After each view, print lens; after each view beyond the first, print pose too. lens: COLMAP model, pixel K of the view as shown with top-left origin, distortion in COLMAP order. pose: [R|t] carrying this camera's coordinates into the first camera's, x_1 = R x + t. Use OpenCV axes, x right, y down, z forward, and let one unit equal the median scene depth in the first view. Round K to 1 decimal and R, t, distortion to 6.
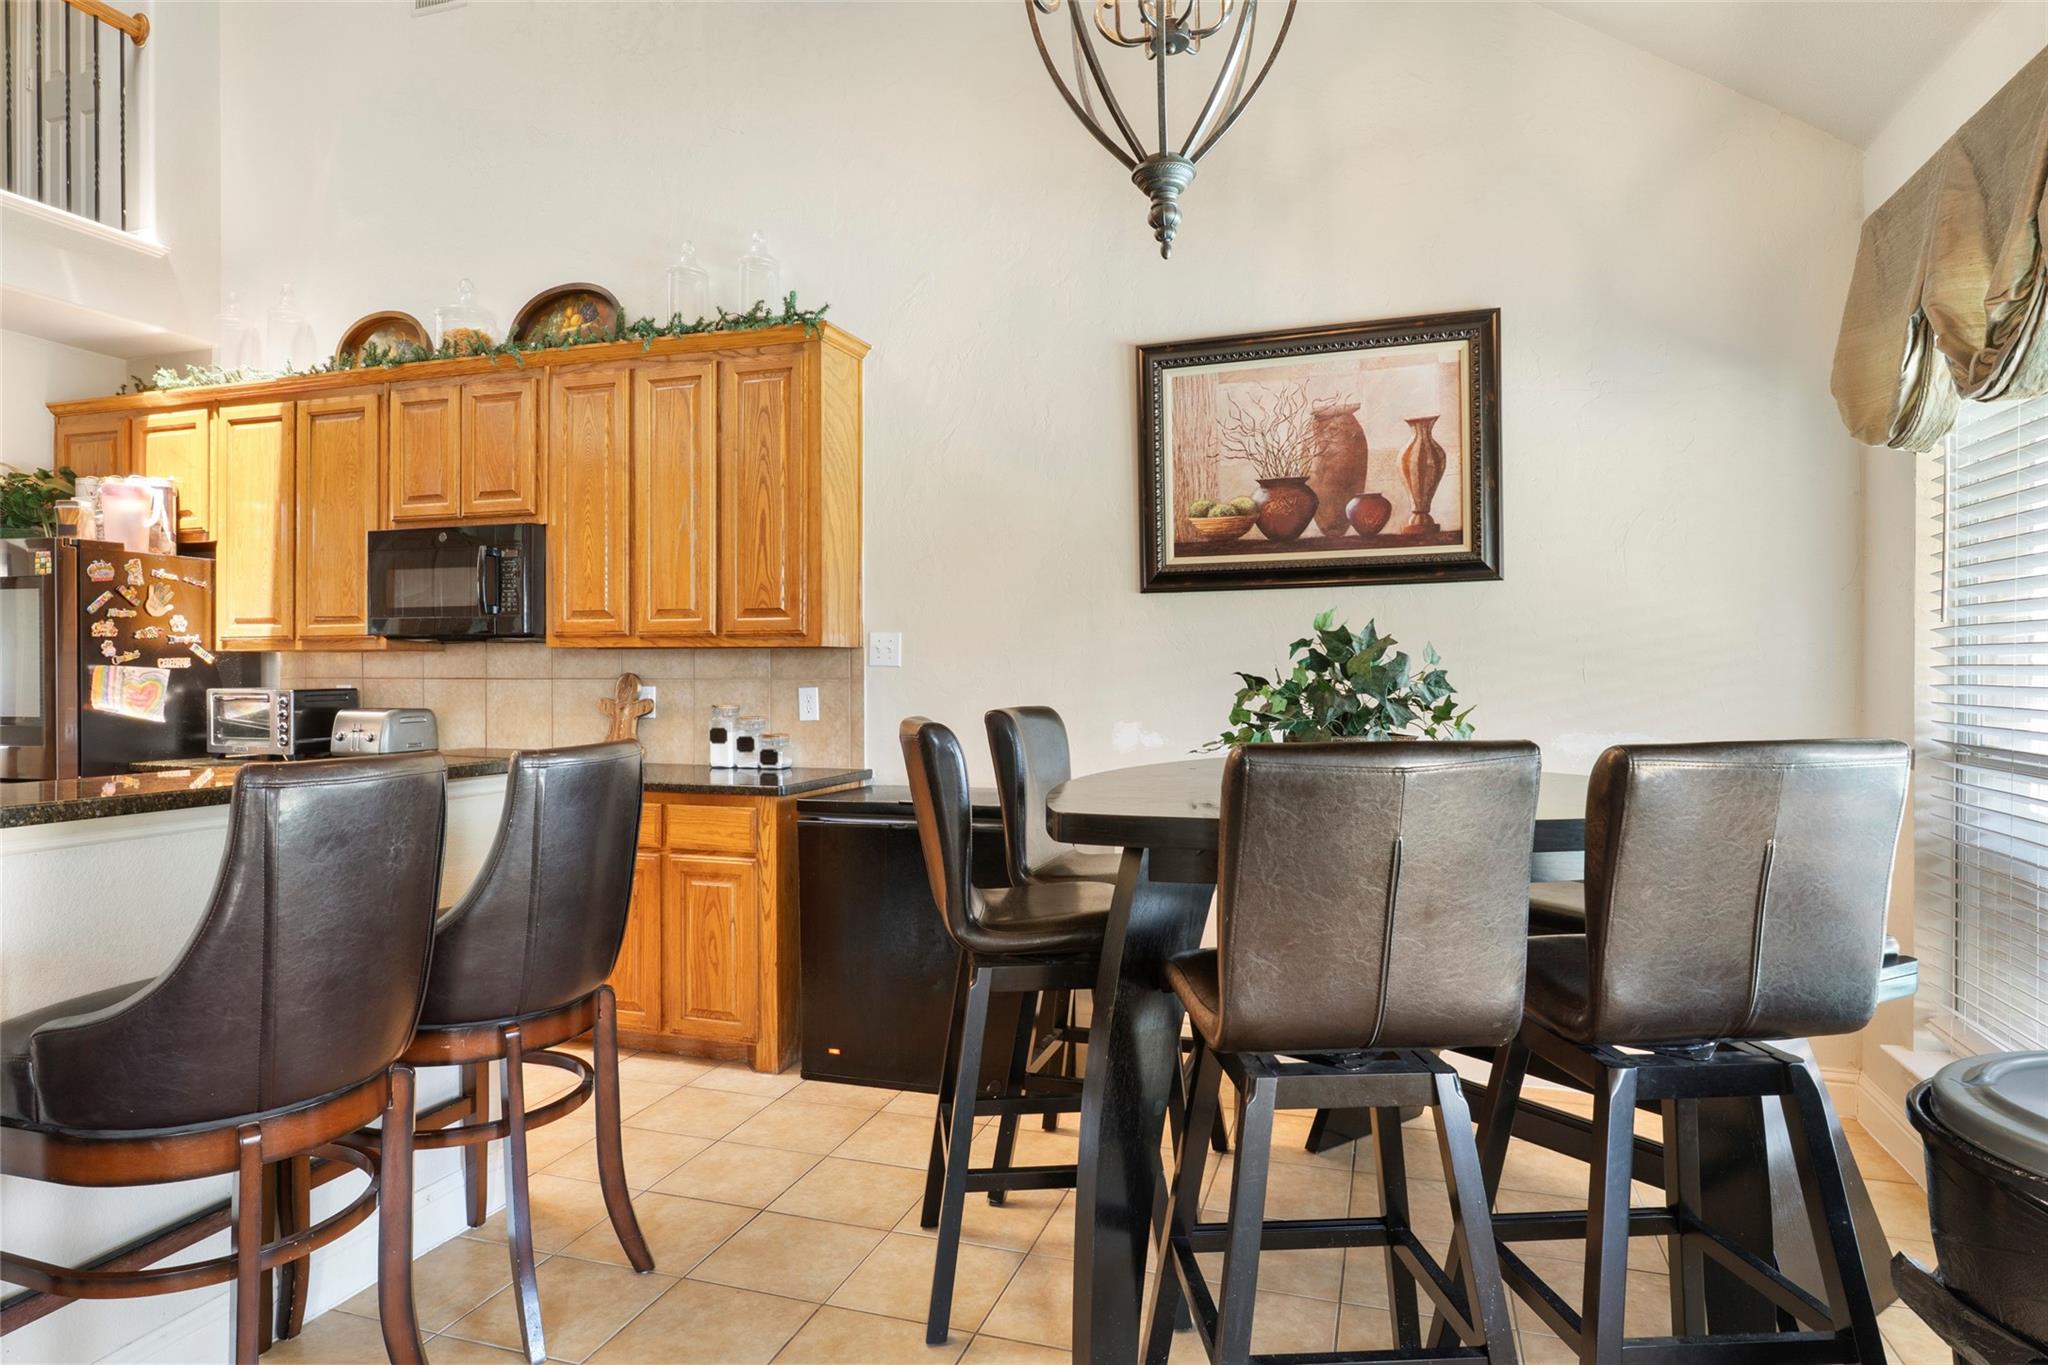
lens RADIAL K [[1157.6, 0, 1022.6], [0, 1157.6, 655.2], [0, 0, 1]] dist [-0.002192, -0.000351]
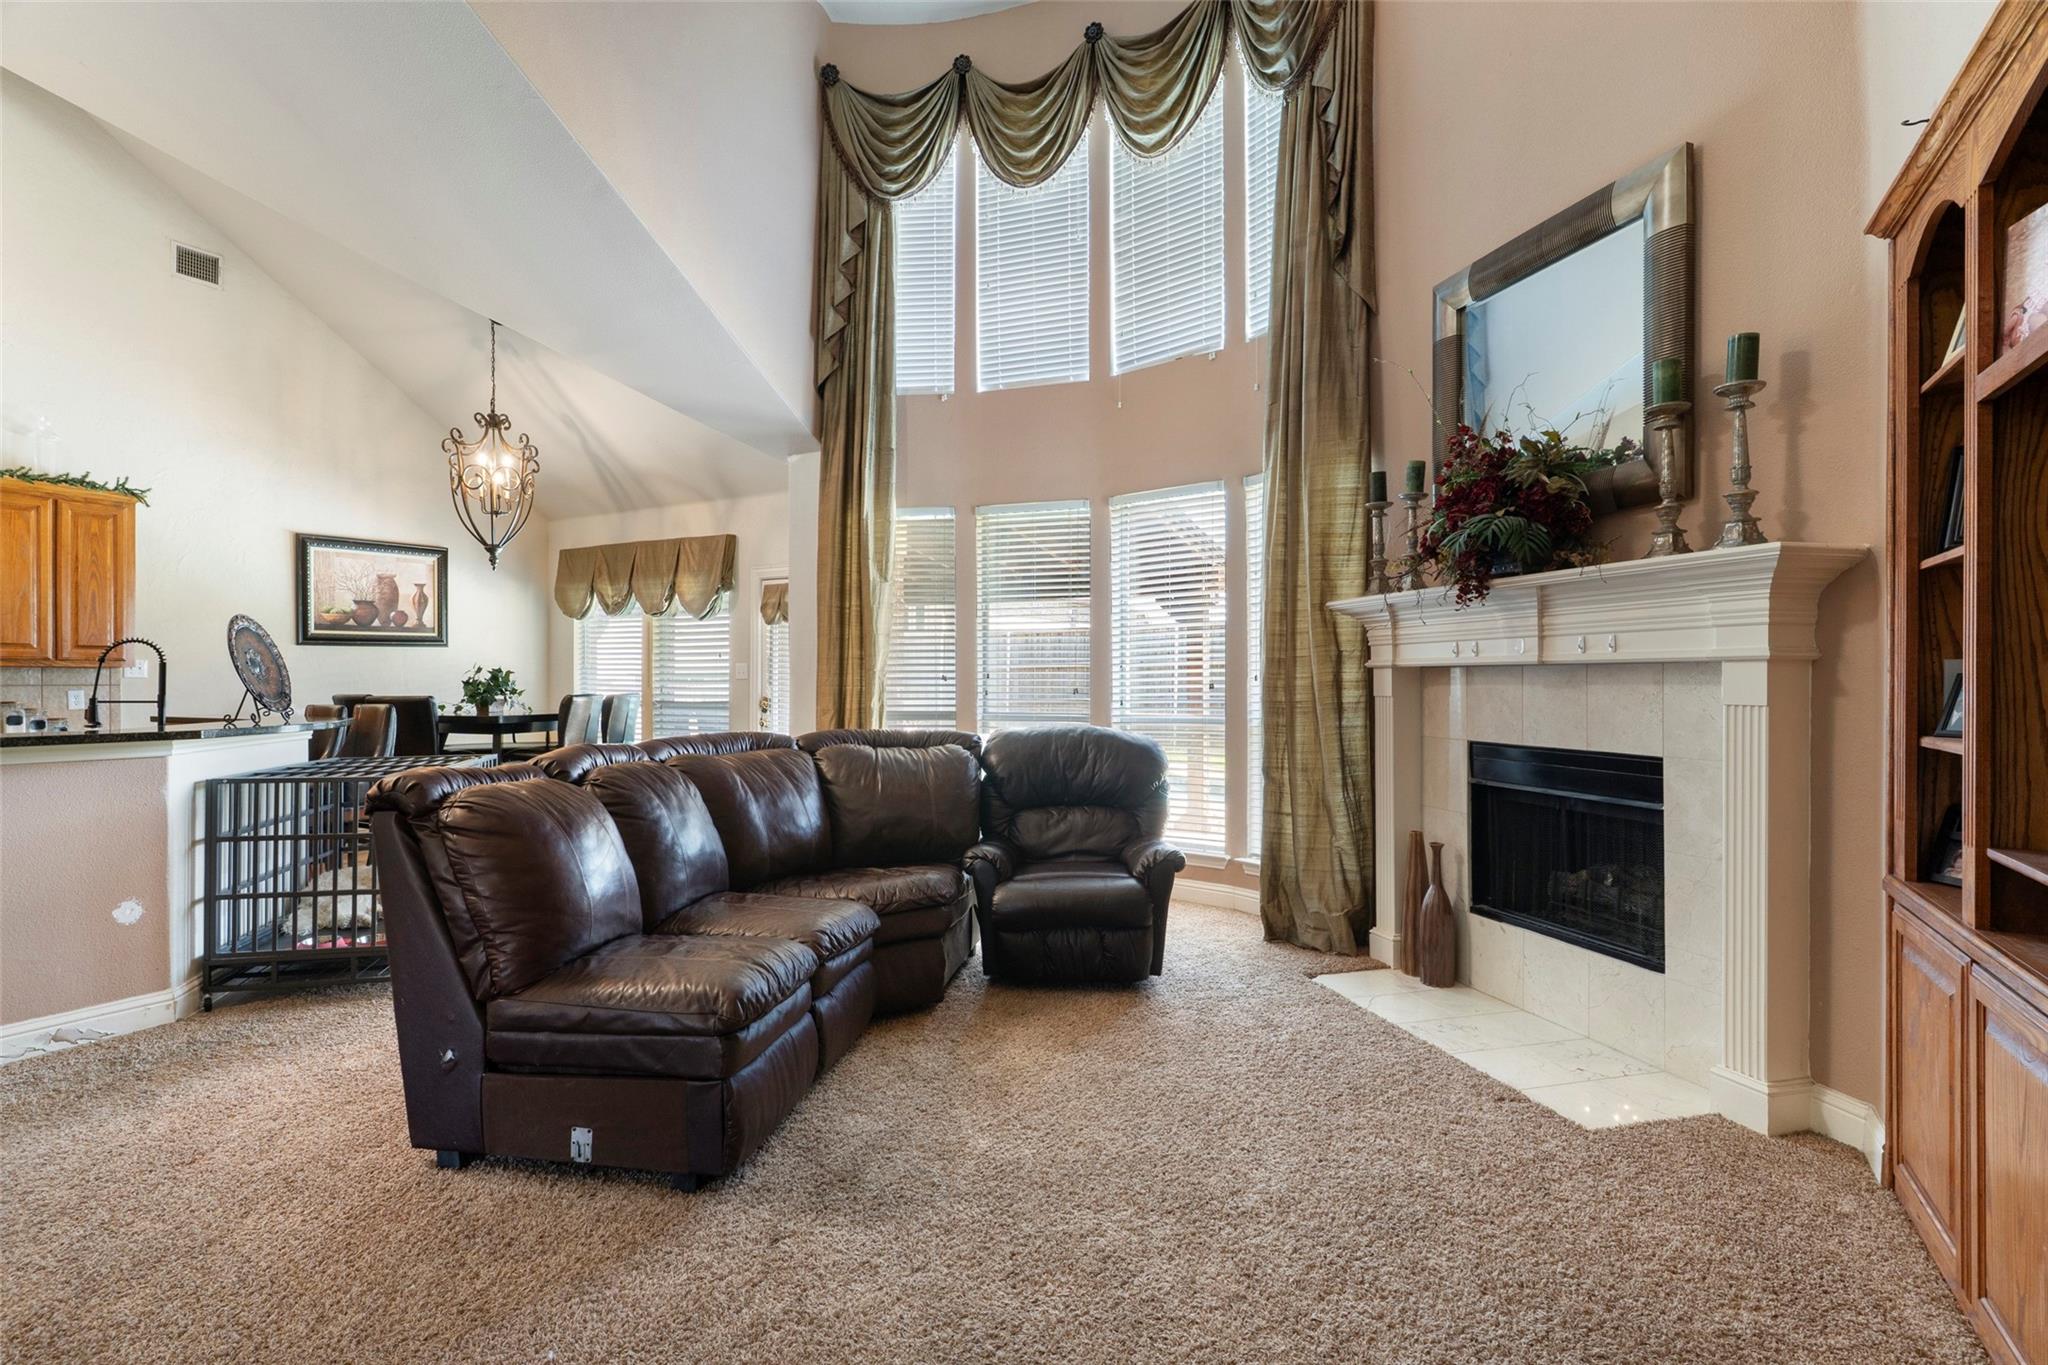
lens RADIAL K [[990.4, 0, 1024.0], [0, 990.4, 682.5], [0, 0, 1]] dist [-0.002047, -0.001284]
pose [[0.213644, 0.000278, 0.976912, -1.525278], [-0.004493, 0.999990, 0.000698, 0.010351], [-0.976901, -0.004539, 0.213643, -0.799219]]
